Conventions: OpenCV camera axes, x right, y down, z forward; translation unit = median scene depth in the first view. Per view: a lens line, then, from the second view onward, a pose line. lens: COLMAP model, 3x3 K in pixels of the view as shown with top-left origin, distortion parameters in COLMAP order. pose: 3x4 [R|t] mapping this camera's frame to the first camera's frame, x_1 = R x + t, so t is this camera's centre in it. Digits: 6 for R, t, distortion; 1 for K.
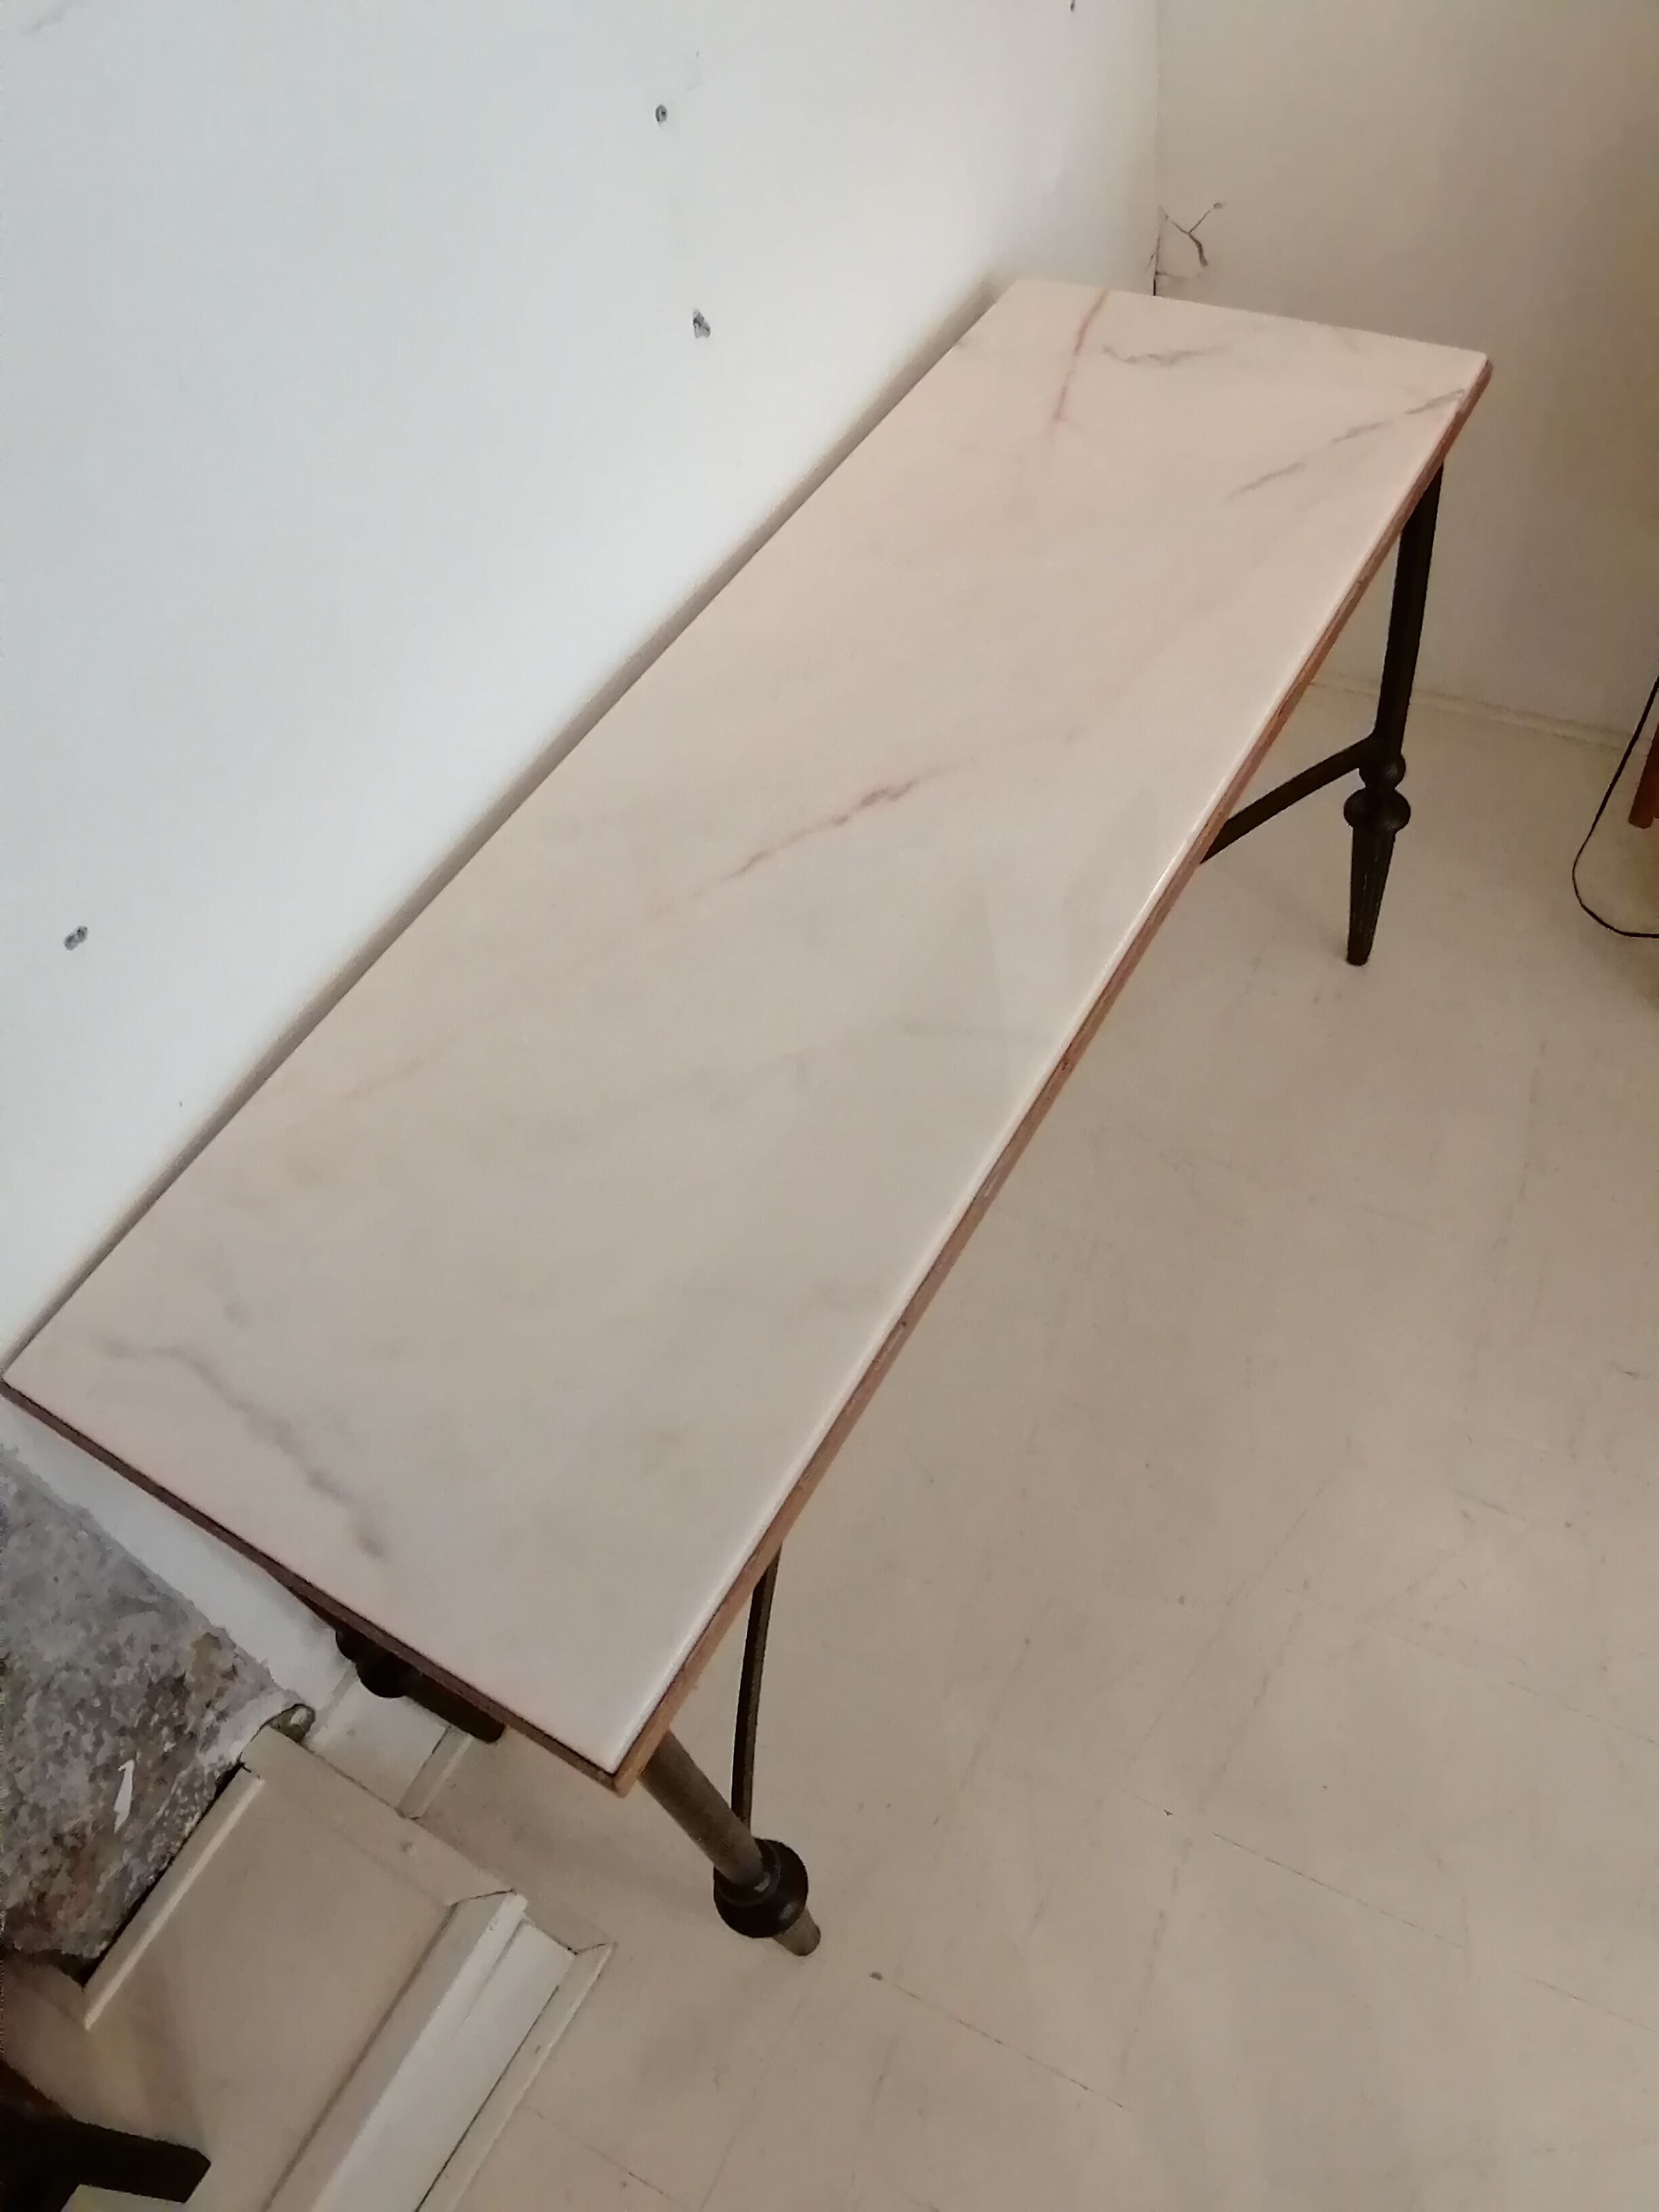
lens RADIAL K [[1636.7, 0, 825.1], [0, 1636.7, 1113.1], [0, 0, 1]] dist [-0.037011, -0.093254]
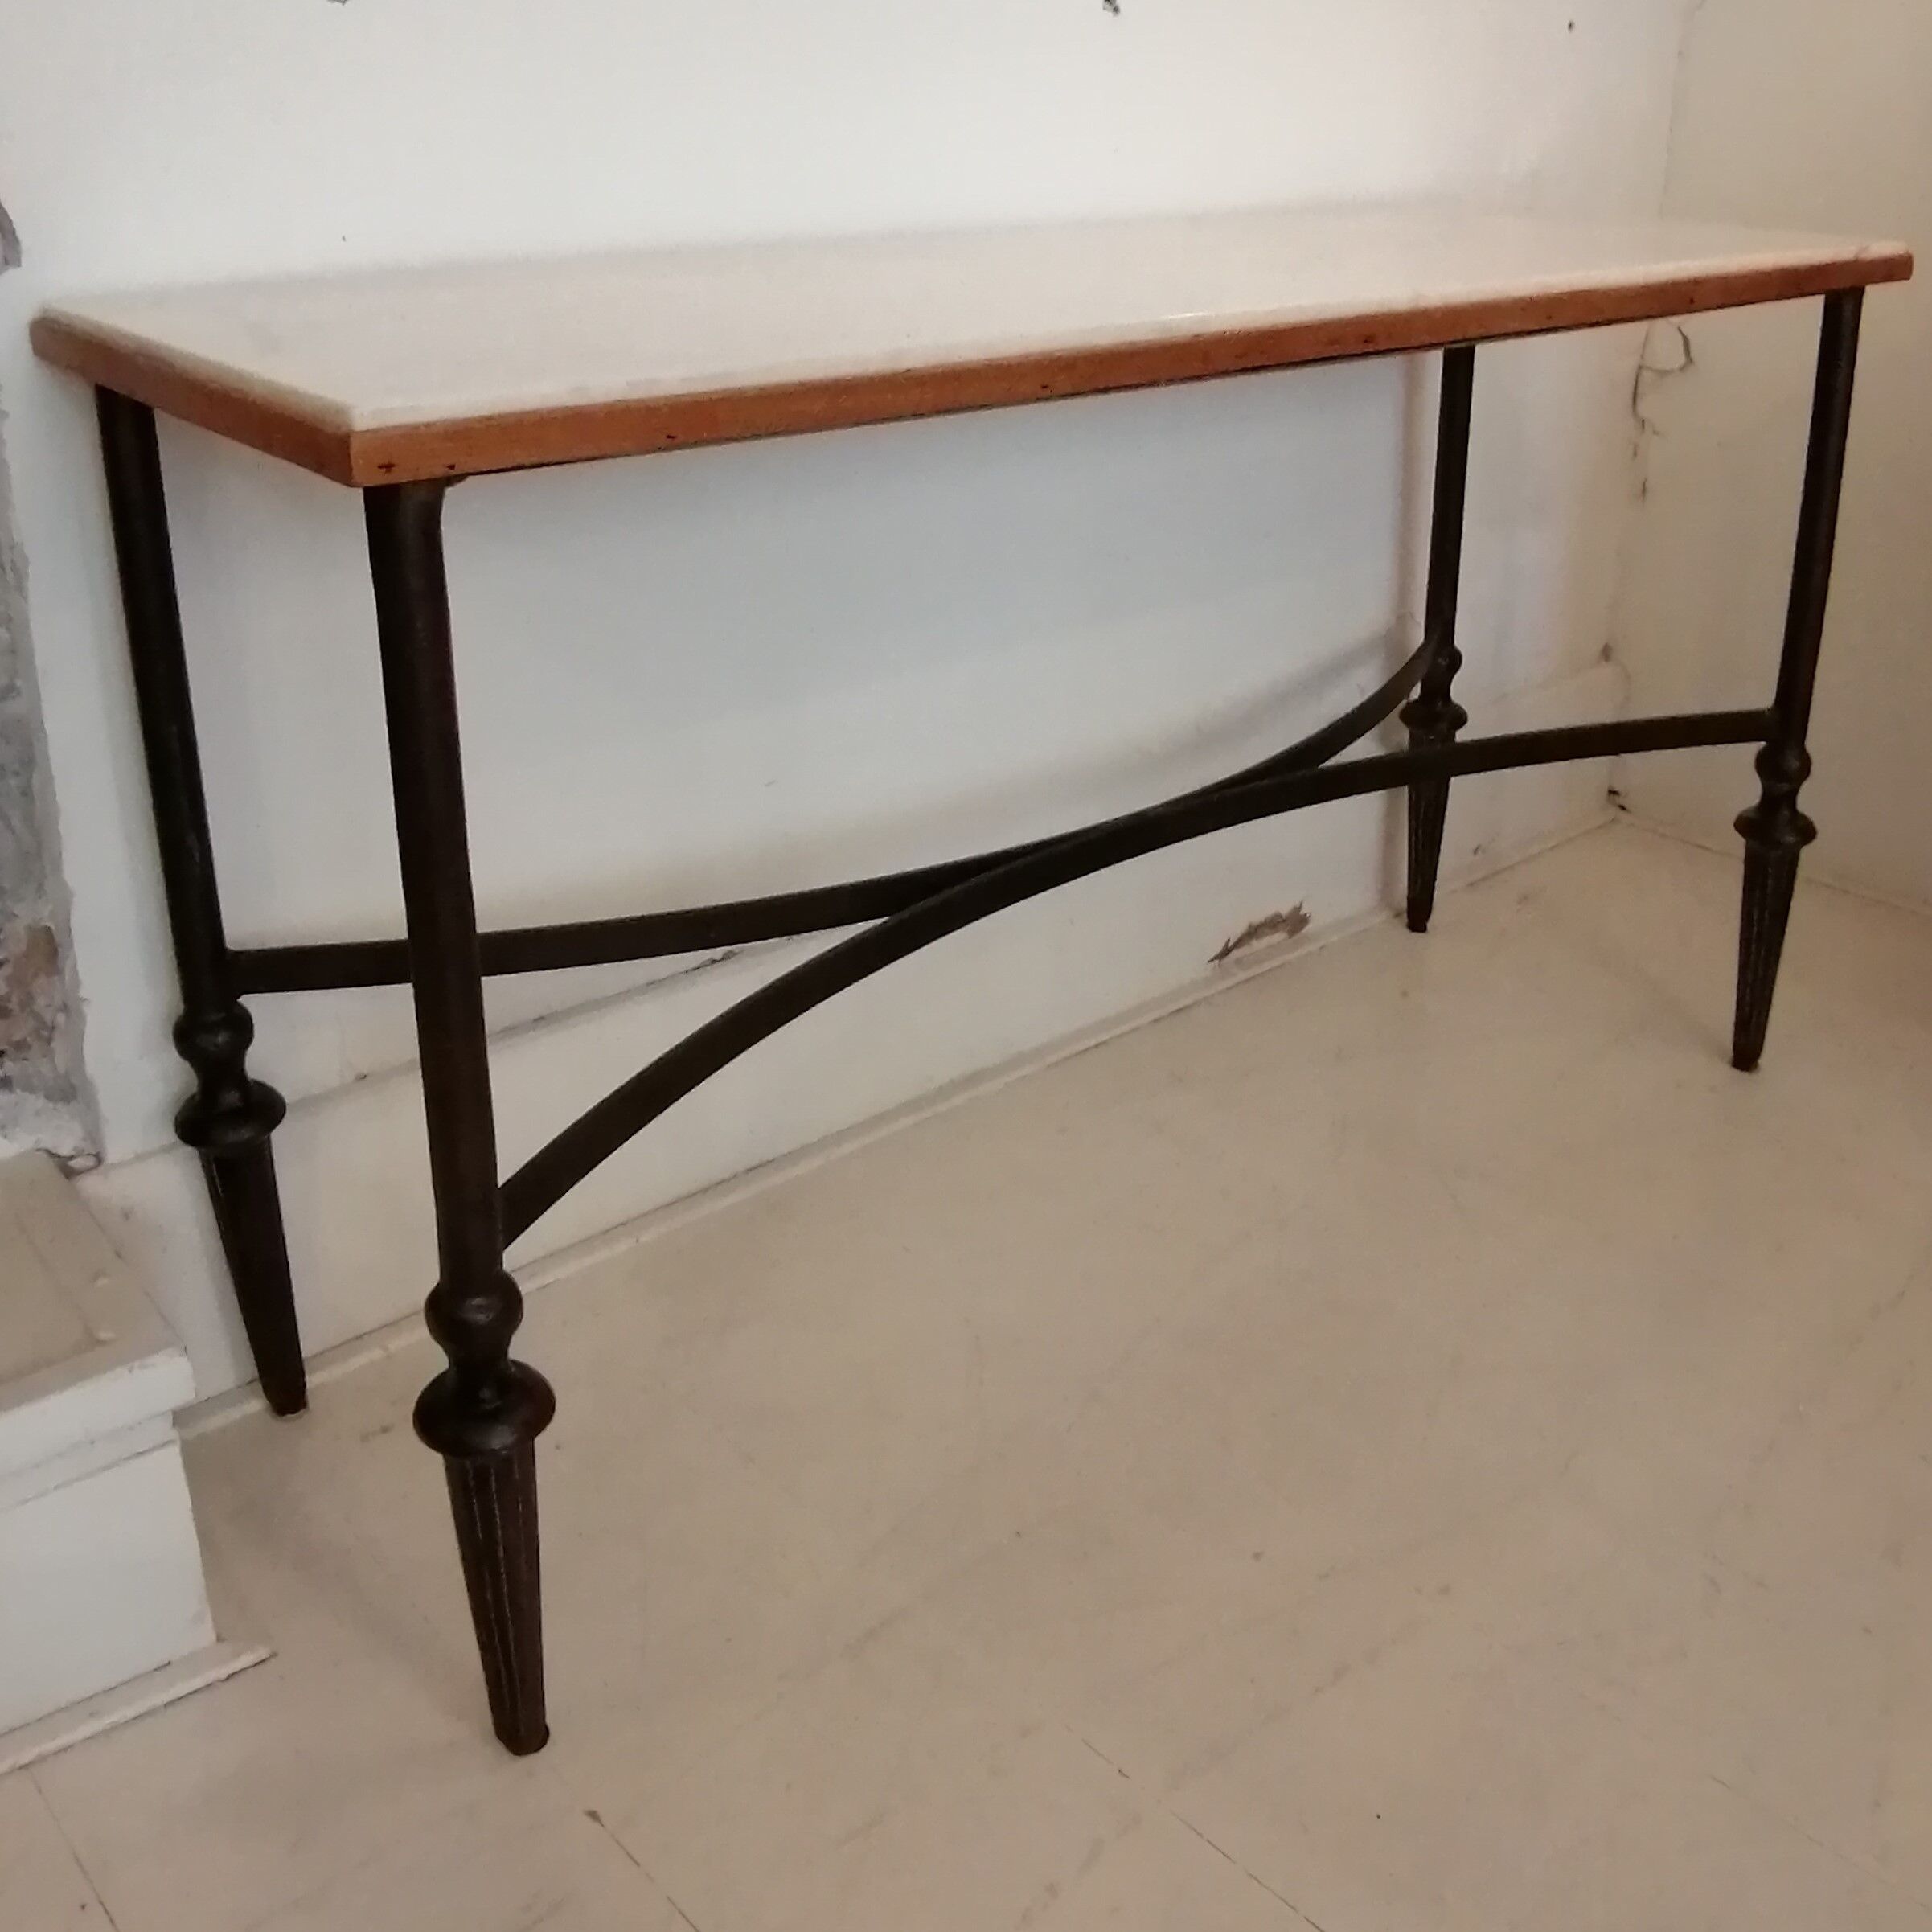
lens RADIAL K [[1927.5, 0, 955.6], [0, 1927.5, 685.6], [0, 0, 1]] dist [-0.016187, -0.126353]
pose [[0.931819, 0.239442, -0.272729, 0.259755], [-0.349996, 0.791662, -0.500774, 0.506980], [0.096003, 0.562084, 0.821489, 0.163000]]
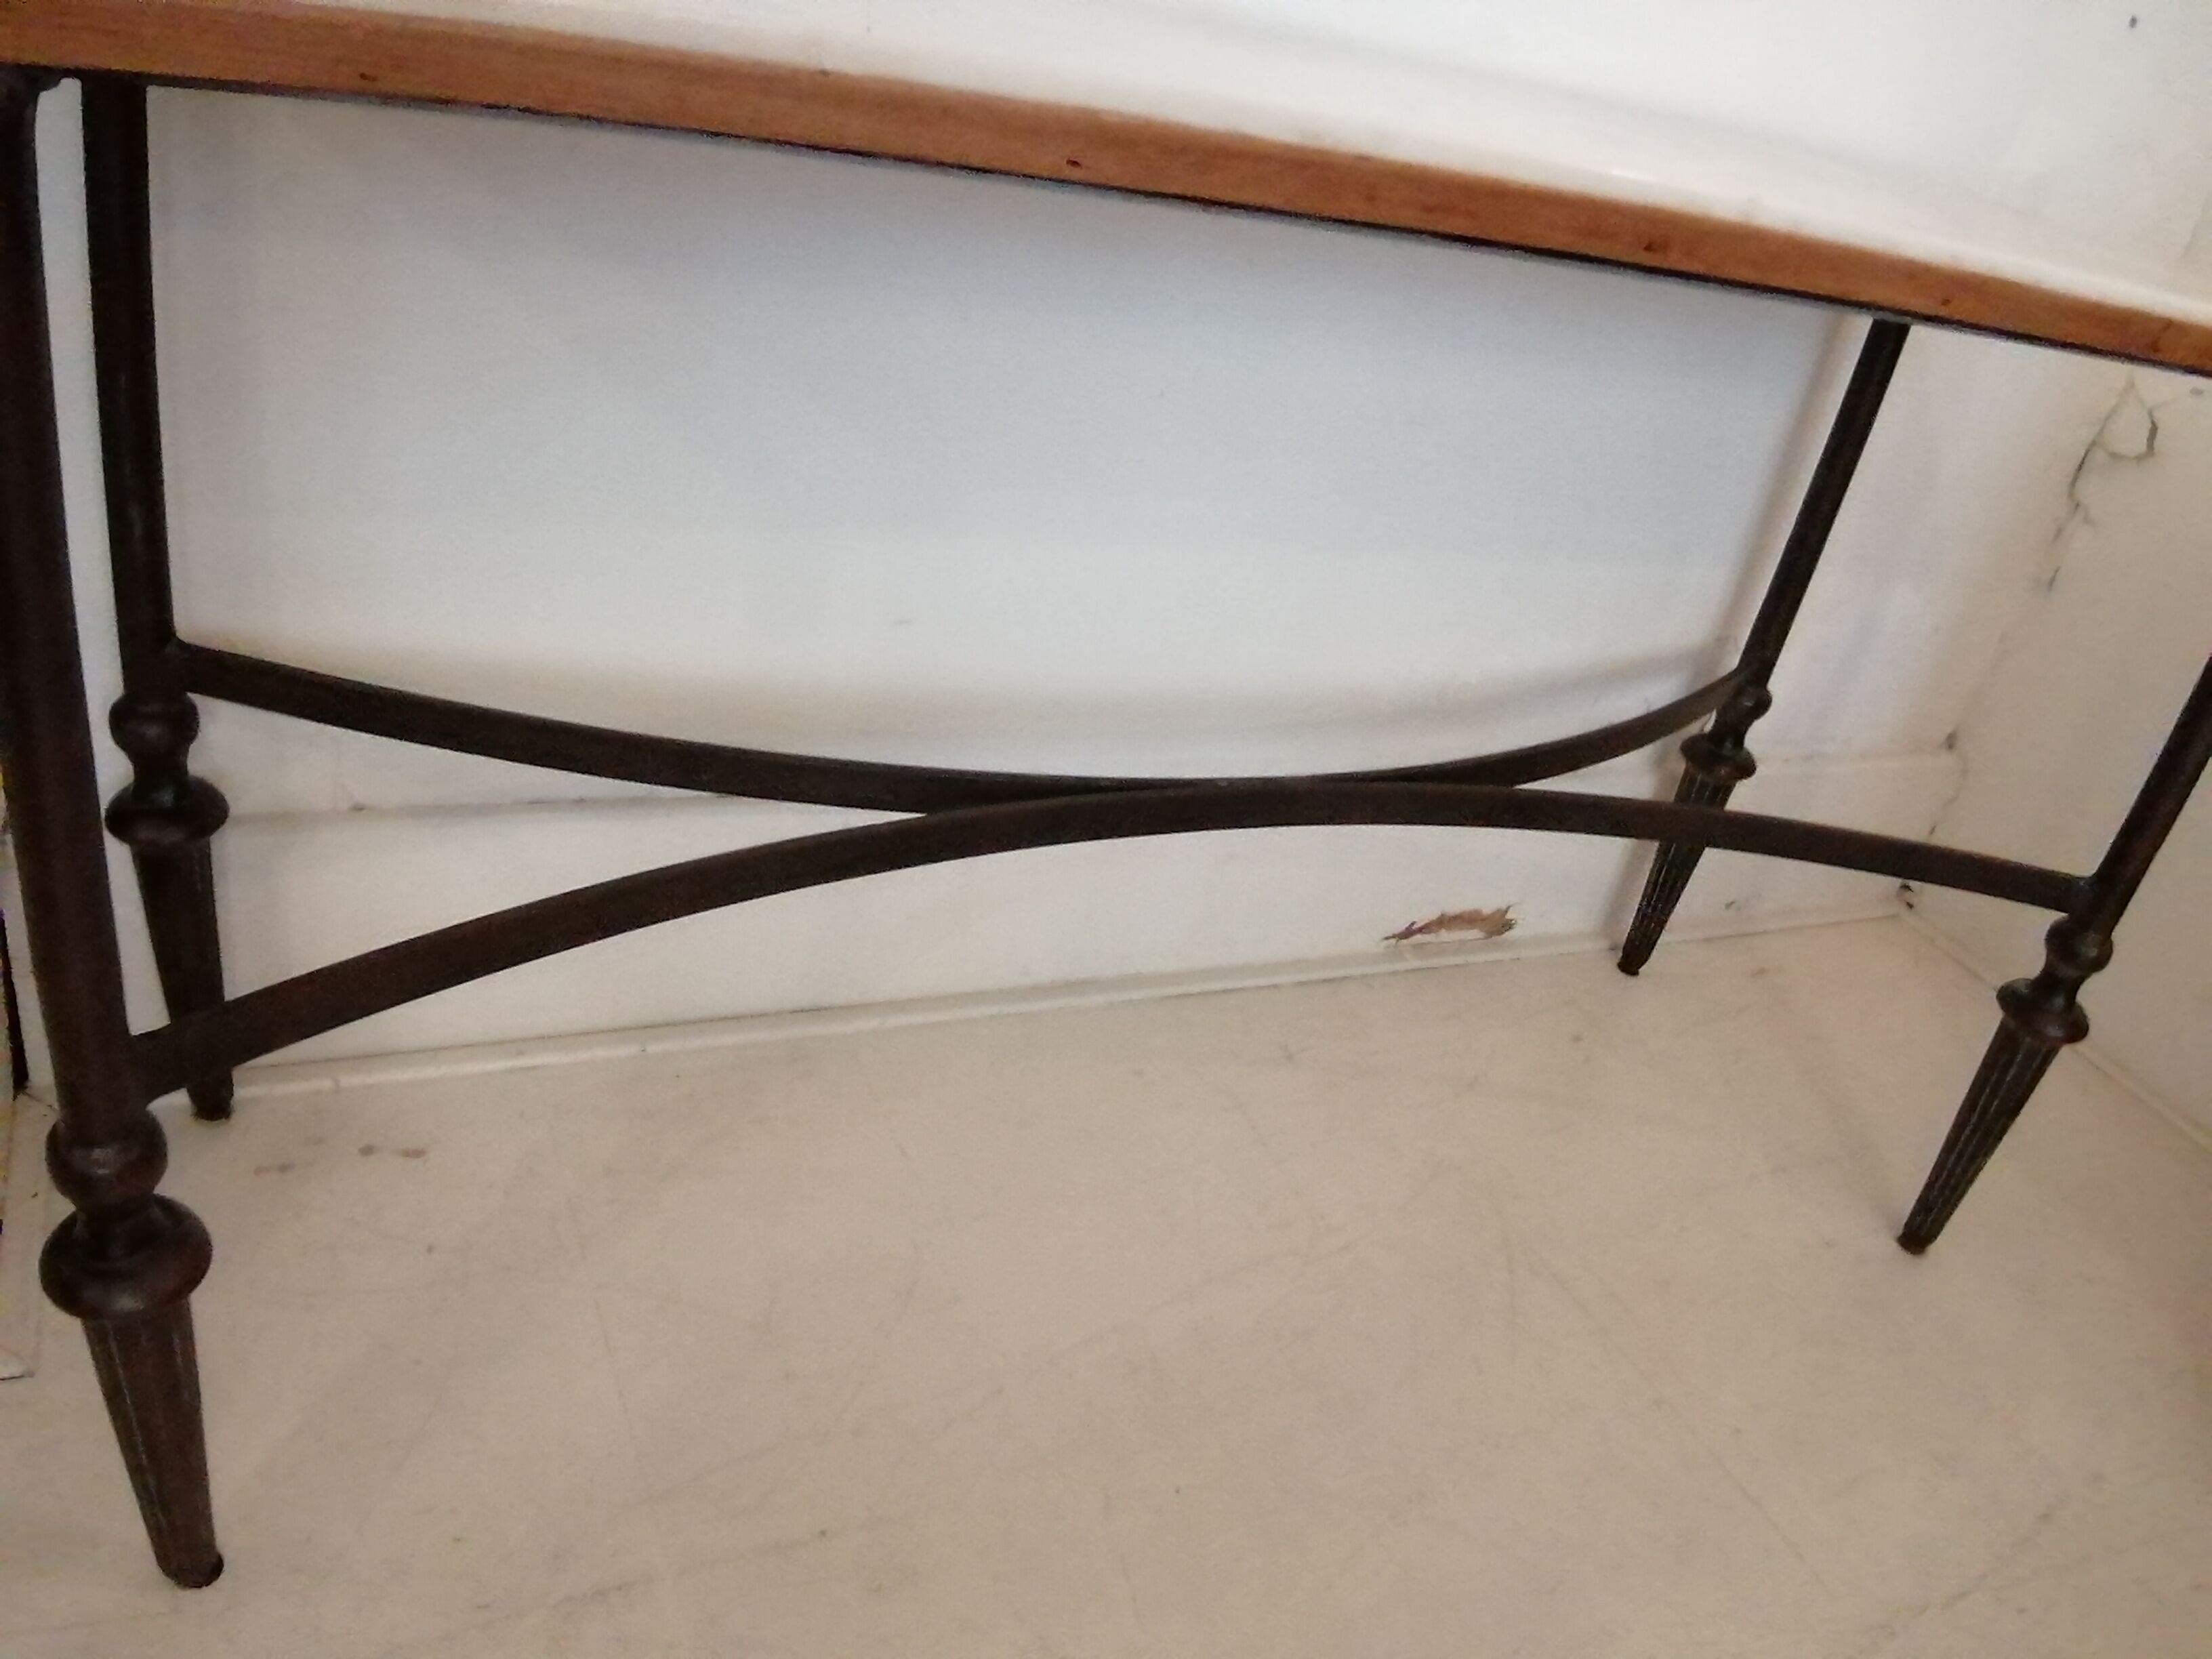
lens RADIAL K [[1636.7, 0, 1097.1], [0, 1636.7, 820.8], [0, 0, 1]] dist [-0.037011, -0.093254]
pose [[0.759264, 0.544729, -0.356073, 0.300213], [-0.642434, 0.714742, -0.276448, 0.267483], [0.103911, 0.438650, 0.892630, 0.411761]]
